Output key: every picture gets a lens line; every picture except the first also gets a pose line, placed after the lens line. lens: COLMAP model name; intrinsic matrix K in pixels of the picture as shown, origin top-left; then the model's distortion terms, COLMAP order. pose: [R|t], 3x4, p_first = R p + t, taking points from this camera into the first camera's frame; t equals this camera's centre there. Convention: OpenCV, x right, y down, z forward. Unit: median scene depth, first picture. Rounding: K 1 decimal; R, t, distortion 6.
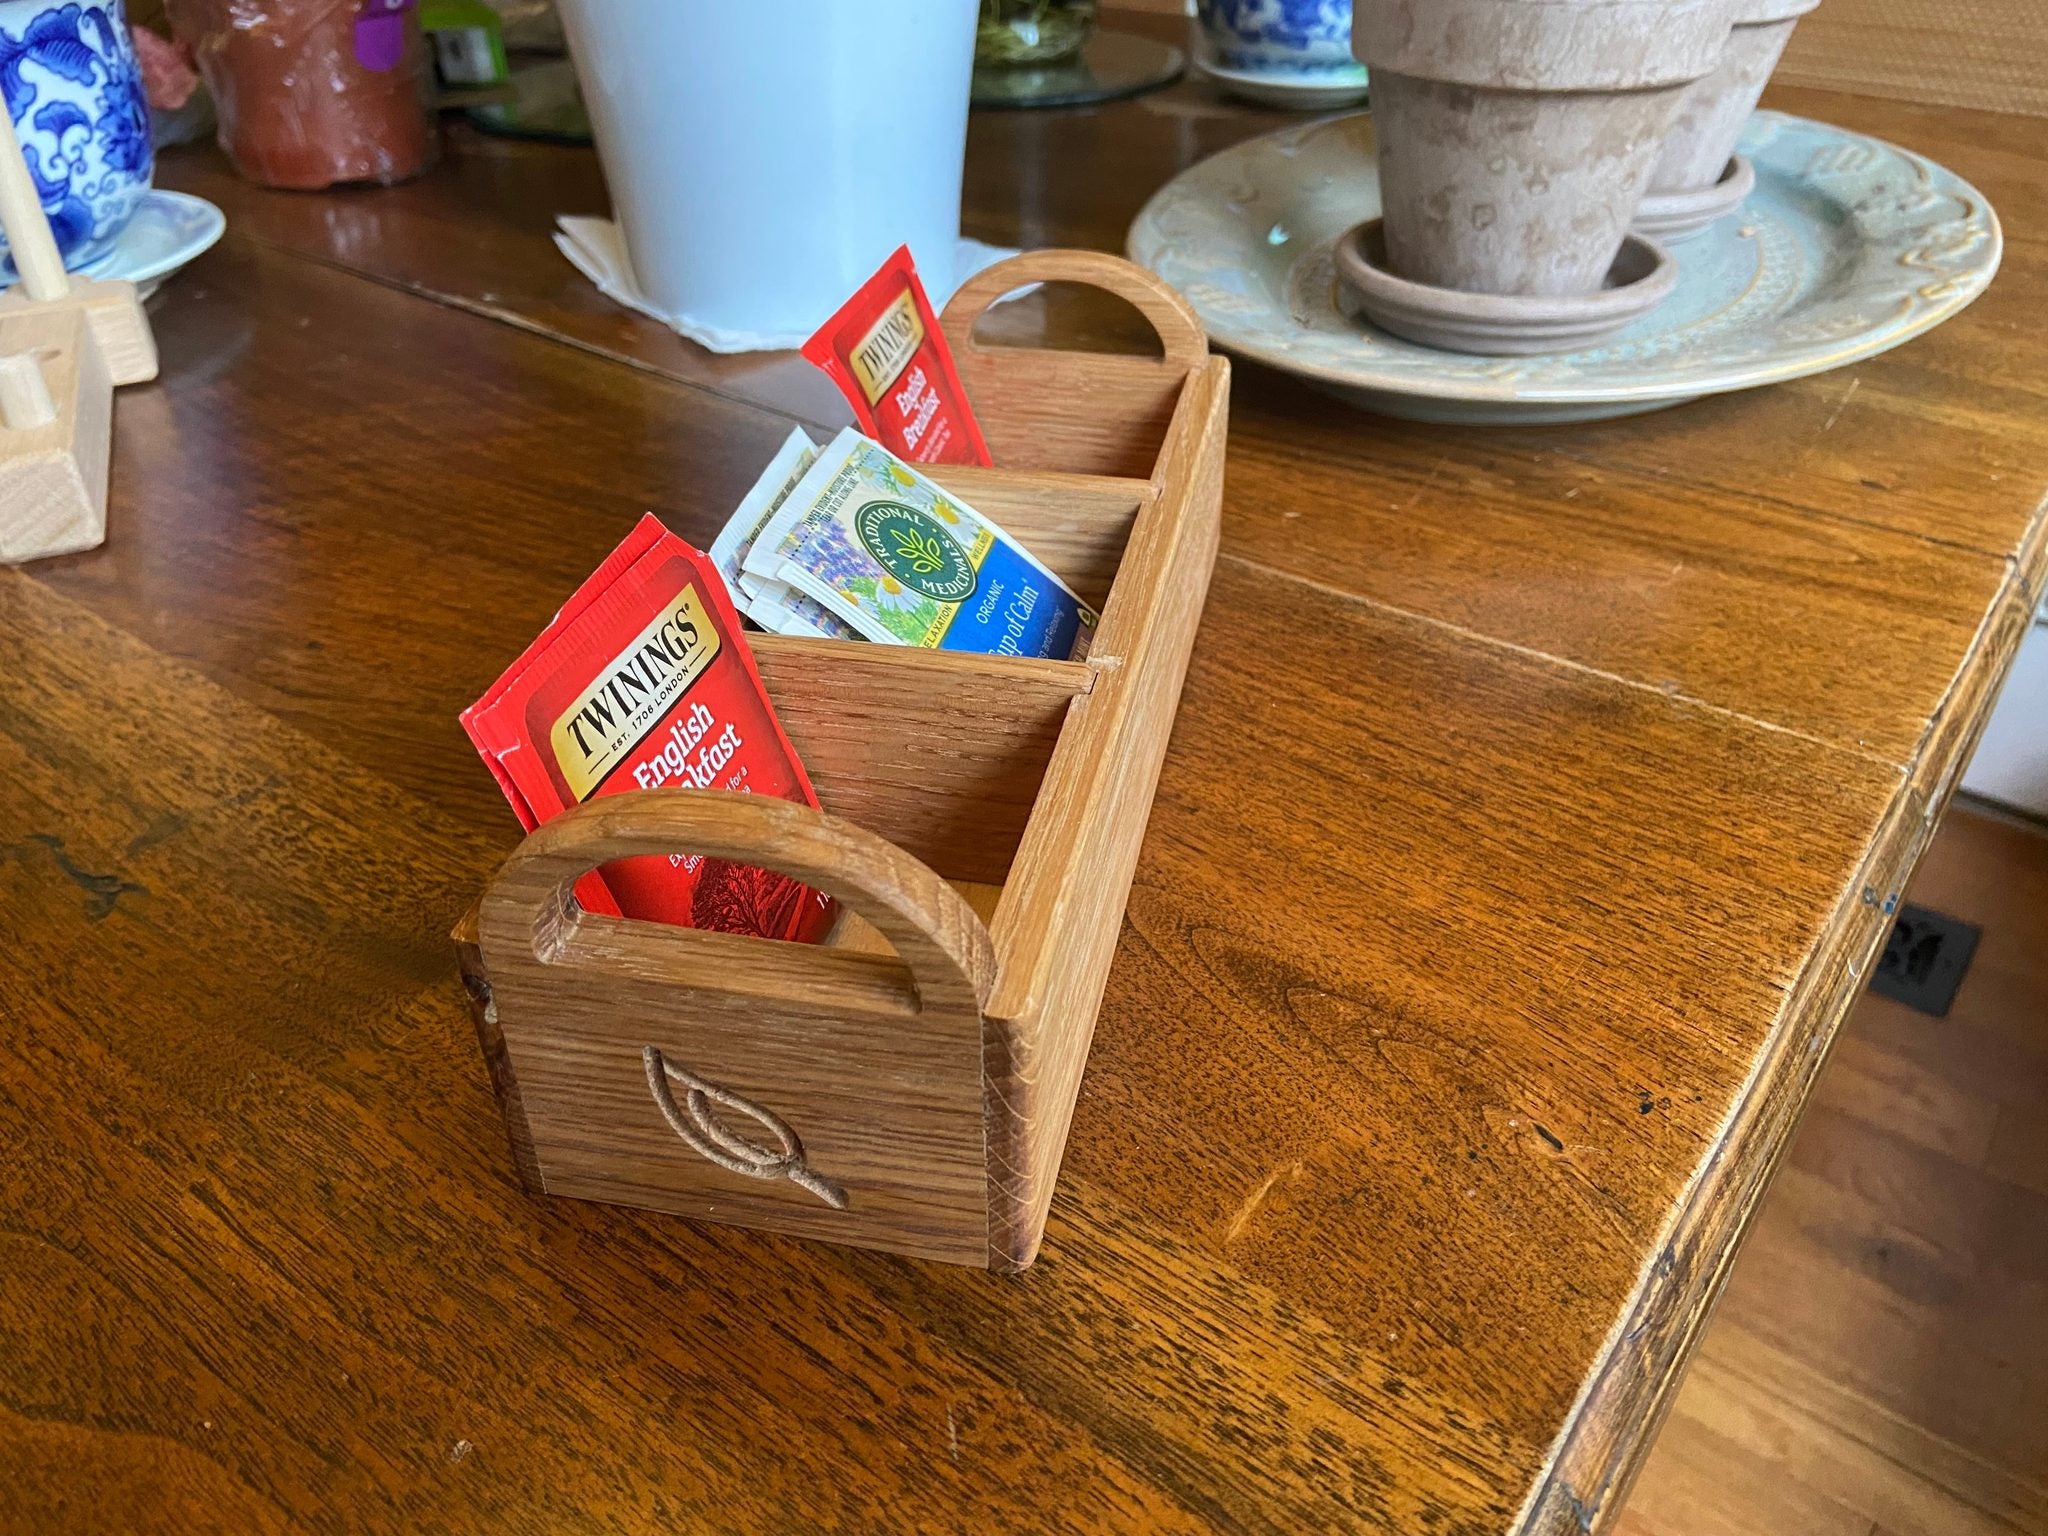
lens RADIAL K [[1533.6, 0, 1019.2], [0, 1533.6, 752.6], [0, 0, 1]] dist [0.132642, -0.191673]
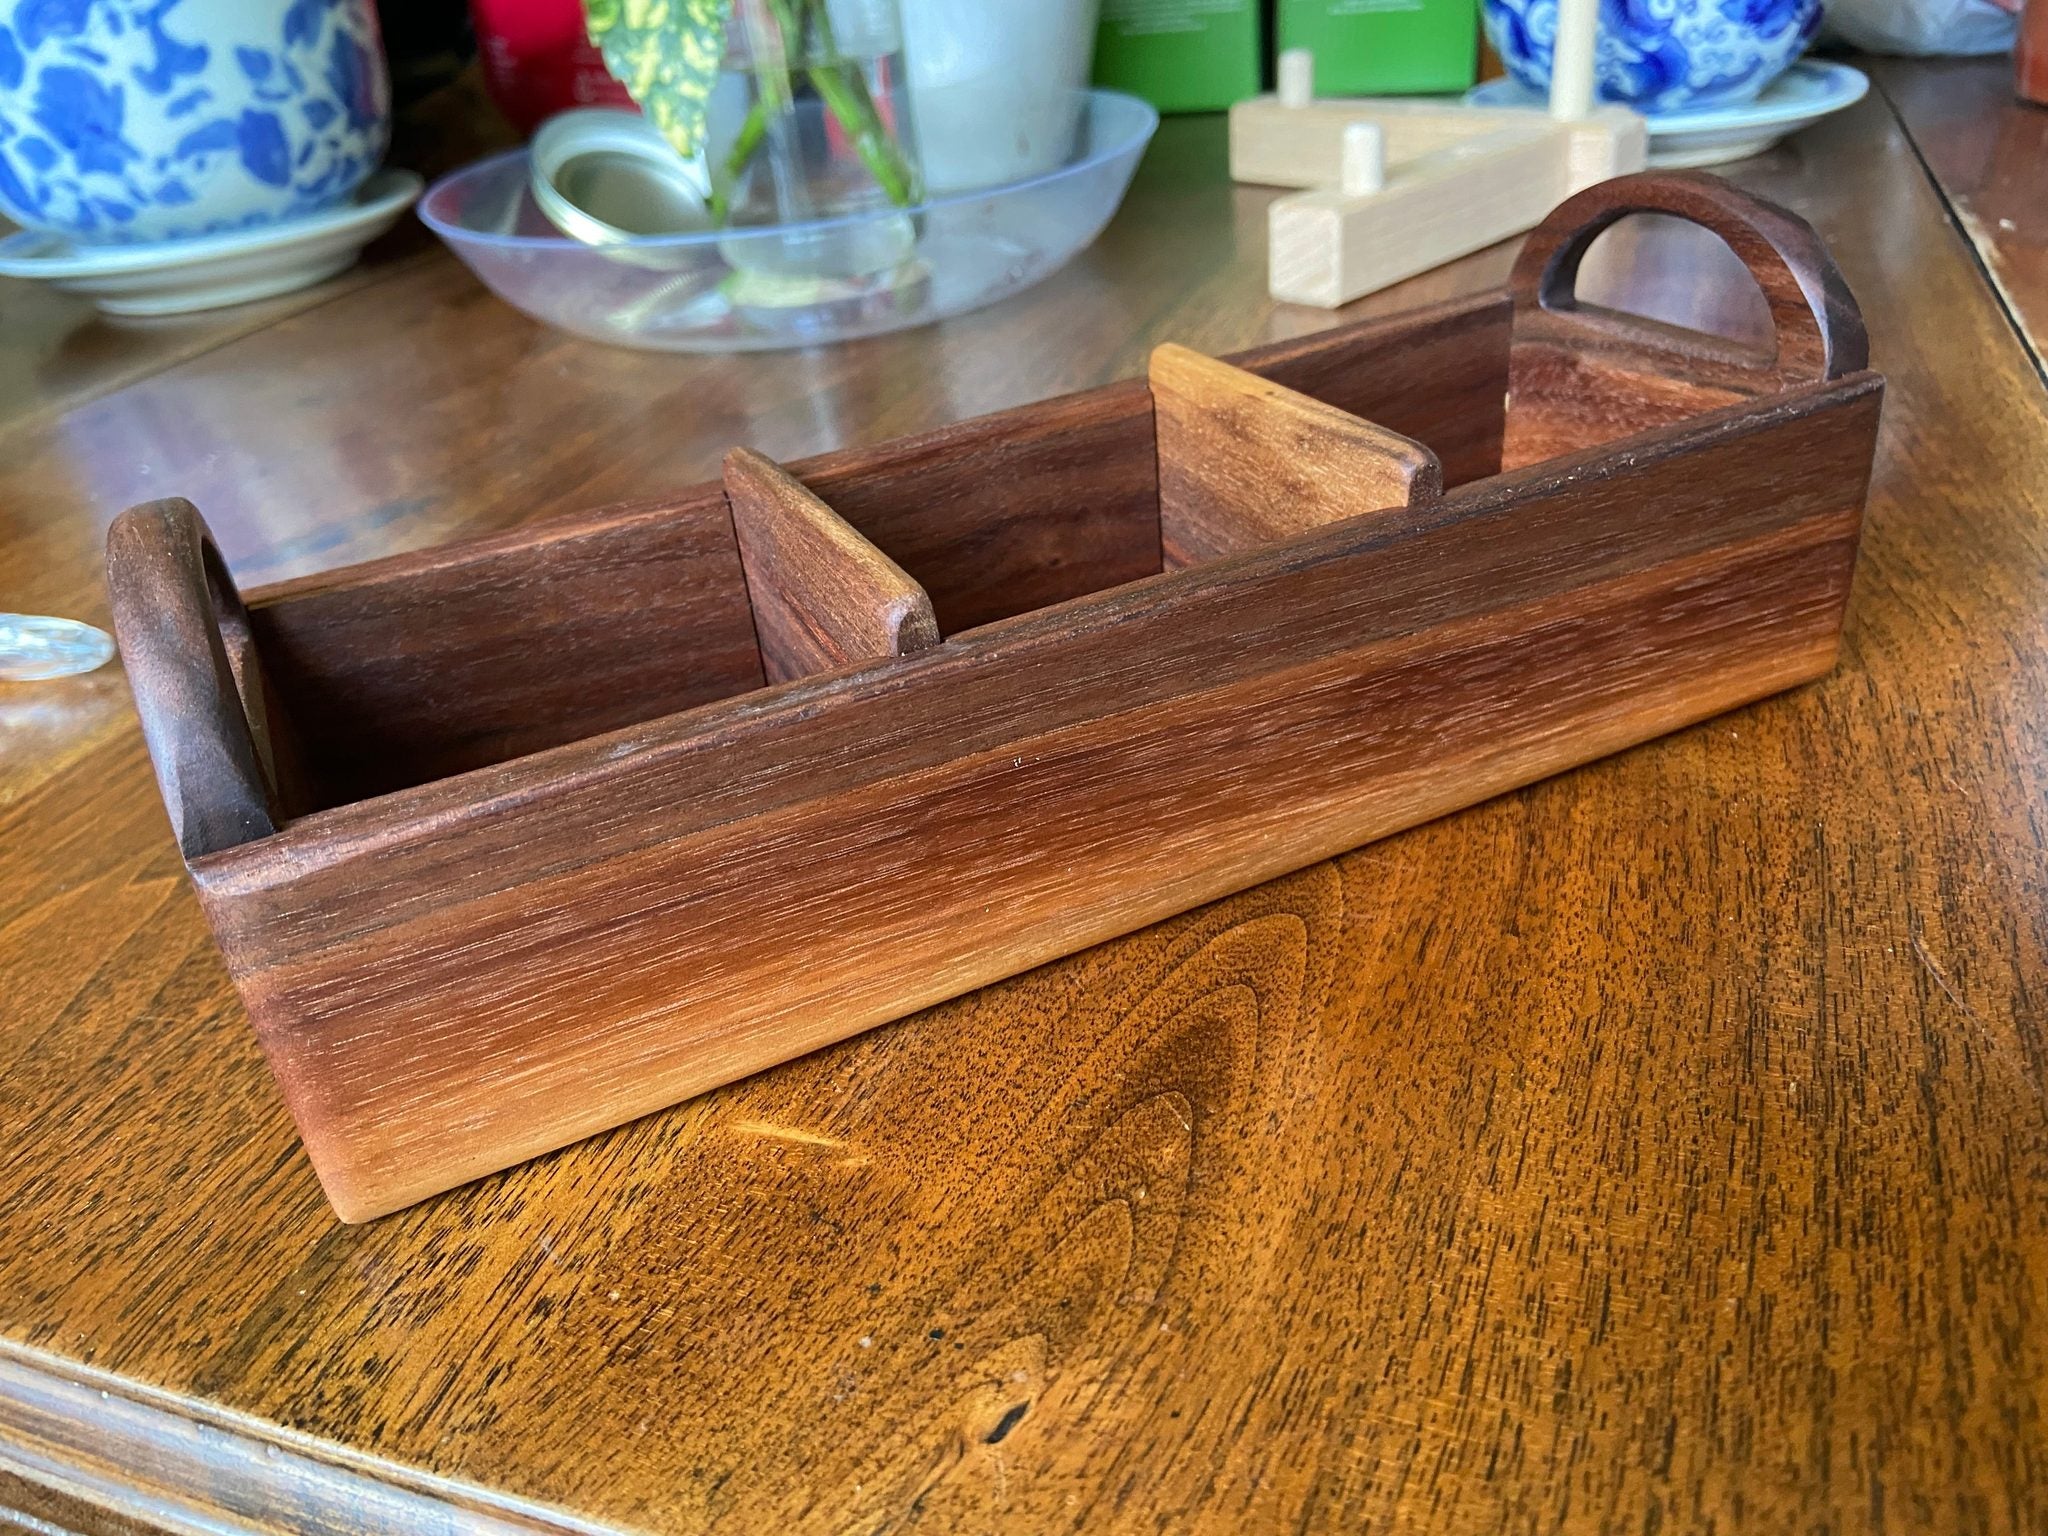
lens RADIAL K [[1539.7, 0, 1012.6], [0, 1539.7, 737.5], [0, 0, 1]] dist [0.139509, -0.207615]
pose [[0.311366, 0.466023, -0.828175, 0.768895], [-0.461195, 0.836087, 0.297081, -0.181069], [0.830873, 0.289449, 0.475257, 0.651151]]
